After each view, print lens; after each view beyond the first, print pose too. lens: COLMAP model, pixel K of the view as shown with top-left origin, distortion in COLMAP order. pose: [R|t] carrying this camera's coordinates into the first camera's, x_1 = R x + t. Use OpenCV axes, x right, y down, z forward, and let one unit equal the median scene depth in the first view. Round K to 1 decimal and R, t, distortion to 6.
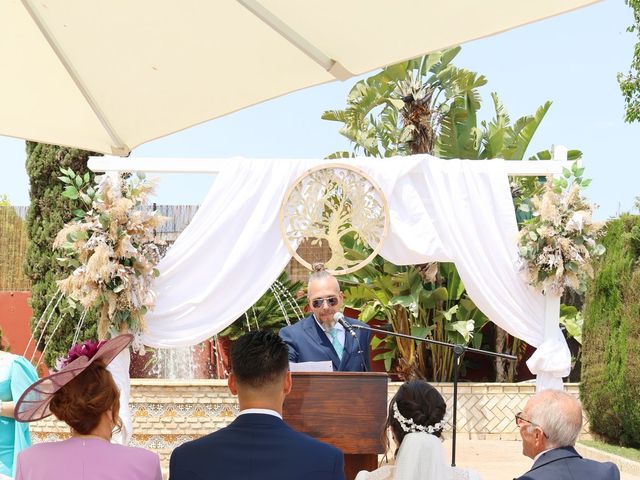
lens RADIAL K [[618.1, 0, 320.0], [0, 618.1, 240.0], [0, 0, 1]] dist [-0.138989, 0.029041]
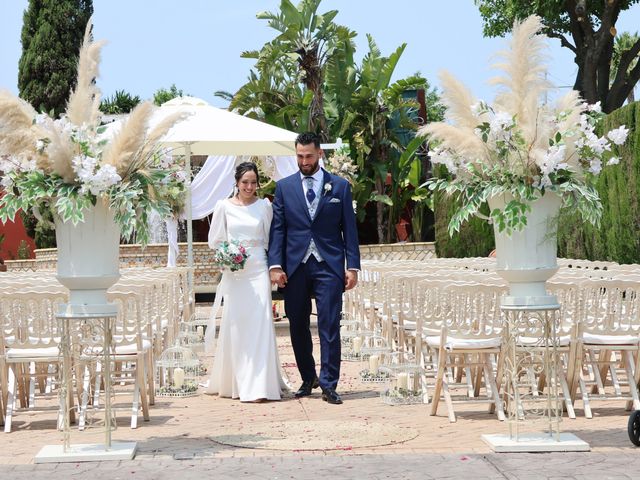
lens RADIAL K [[618.1, 0, 320.0], [0, 618.1, 240.0], [0, 0, 1]] dist [-0.138989, 0.029041]
pose [[0.991178, -0.060127, 0.118115, -0.008166], [0.036714, 0.980859, 0.191226, -0.065124], [-0.127352, -0.185203, 0.974413, -0.467603]]
